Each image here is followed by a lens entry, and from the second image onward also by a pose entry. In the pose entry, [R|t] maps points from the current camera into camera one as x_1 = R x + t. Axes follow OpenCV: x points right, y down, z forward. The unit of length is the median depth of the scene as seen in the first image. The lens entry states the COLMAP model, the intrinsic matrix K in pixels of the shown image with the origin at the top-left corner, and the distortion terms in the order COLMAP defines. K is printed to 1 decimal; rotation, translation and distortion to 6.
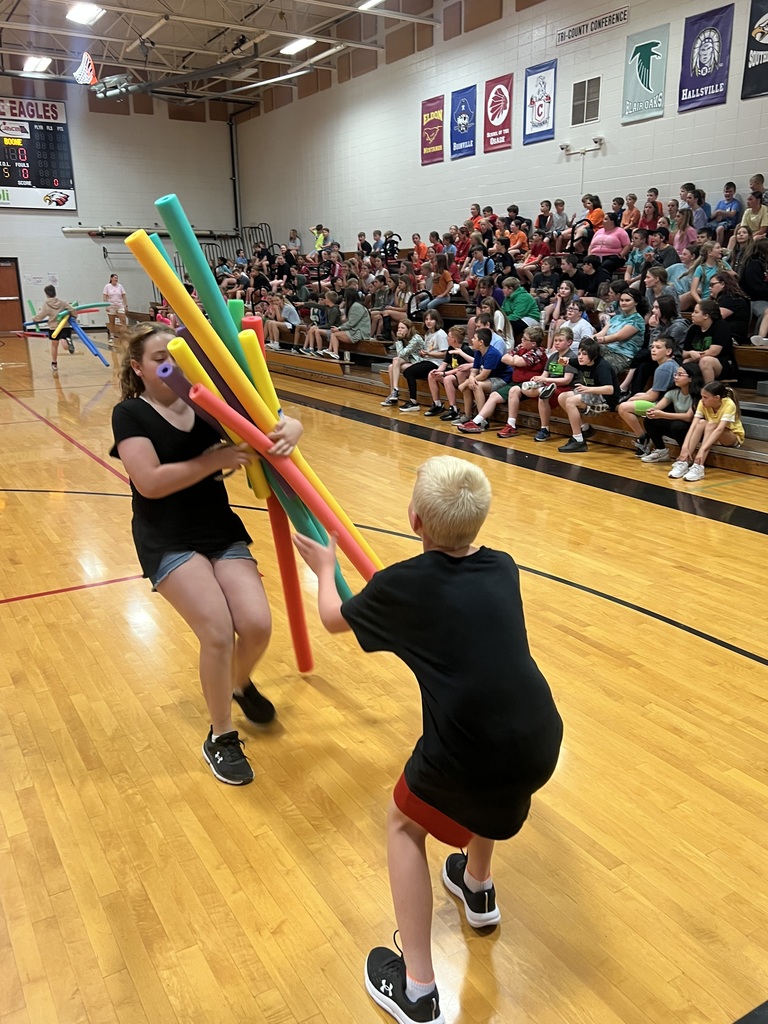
lens RADIAL K [[869.9, 0, 384.2], [0, 869.9, 512.7], [0, 0, 1]] dist [0.039232, -0.014369]
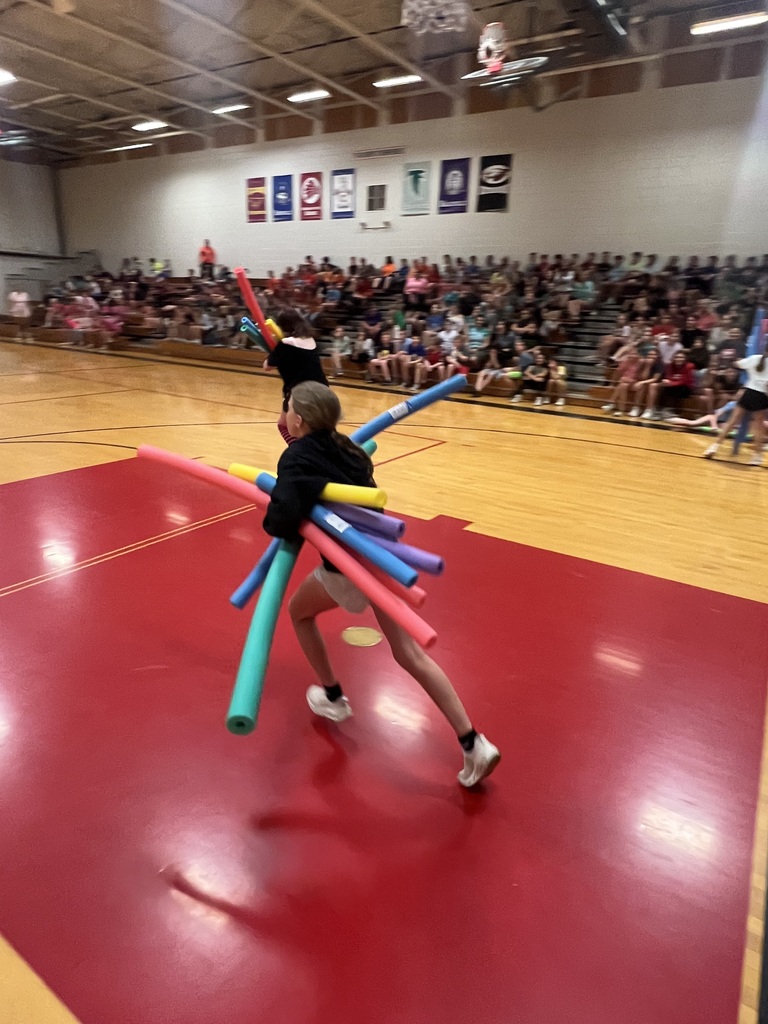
lens RADIAL K [[607.9, 0, 381.5], [0, 607.9, 514.5], [0, 0, 1]] dist [0.004694, -0.000297]
pose [[0.902244, -0.101695, 0.419063, -0.276267], [0.069149, 0.993338, 0.092180, 0.024261], [-0.425646, -0.054191, 0.903266, -0.079541]]
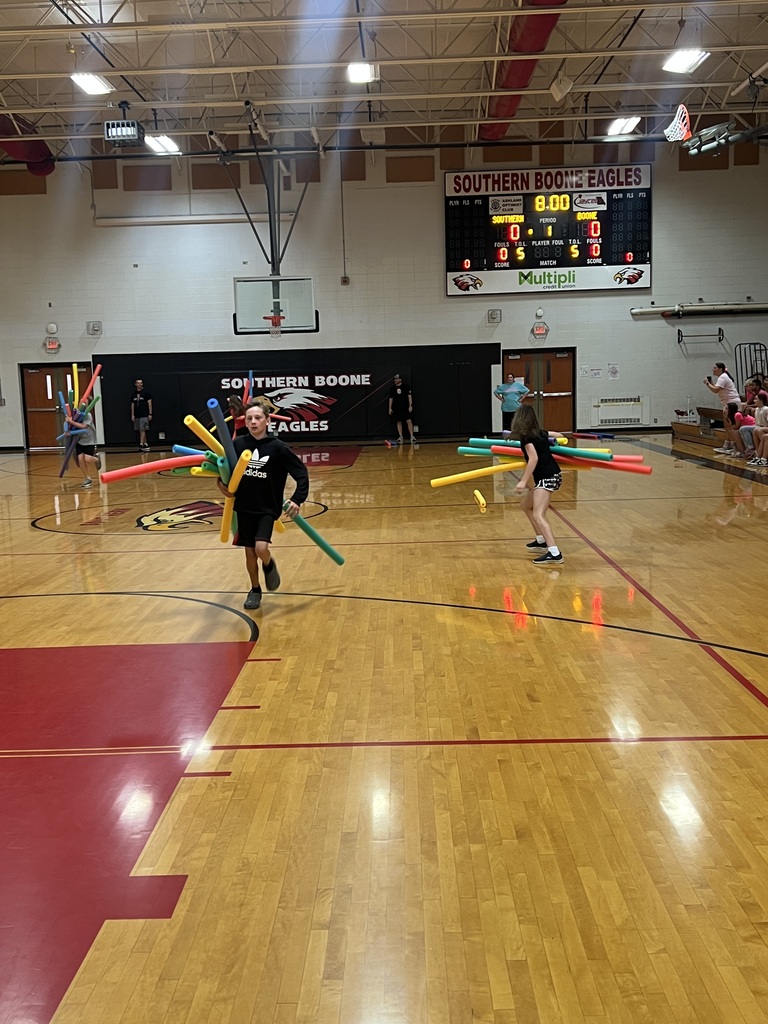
lens RADIAL K [[1136.2, 0, 384.2], [0, 1136.2, 513.2], [0, 0, 1]] dist [0.088950, 0.000000]
pose [[0.853463, 0.047530, -0.518981, 0.006658], [-0.116275, 0.988097, -0.100720, 0.001843], [0.508016, 0.146305, 0.848831, -0.012839]]
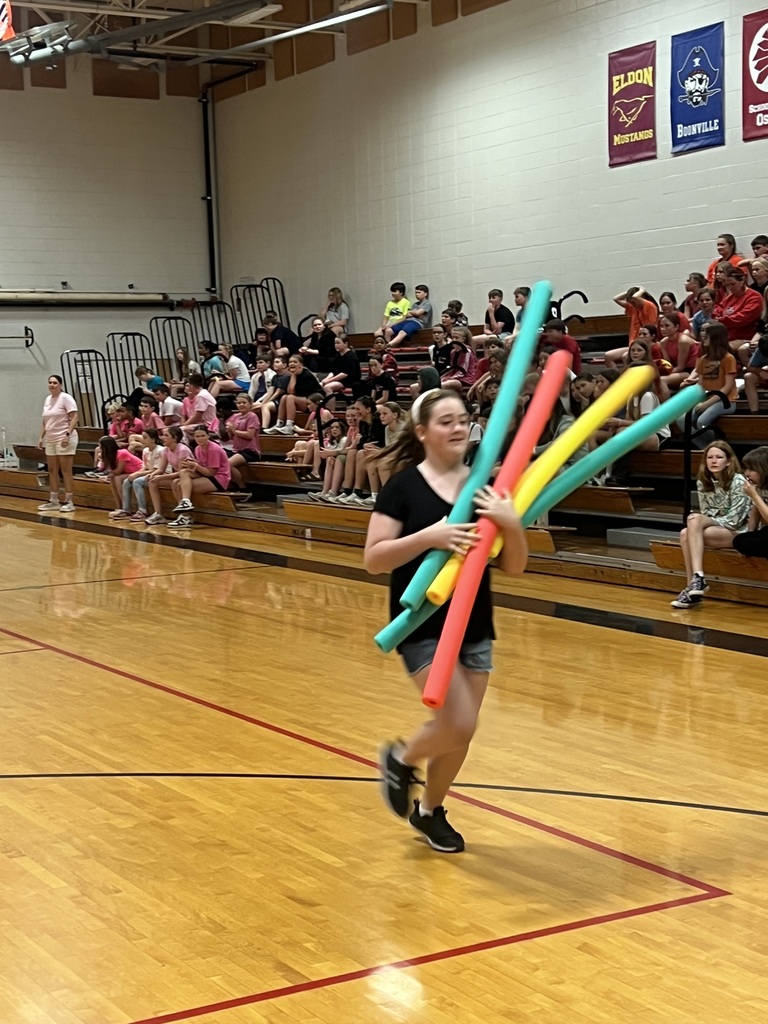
lens RADIAL K [[1752.4, 0, 381.2], [0, 1752.4, 514.0], [0, 0, 1]] dist [0.130637, 0.000000]
pose [[0.999739, -0.020771, -0.009473, -0.104820], [0.018691, 0.982972, -0.182800, 0.006284], [0.013108, 0.182576, 0.983104, -0.023805]]
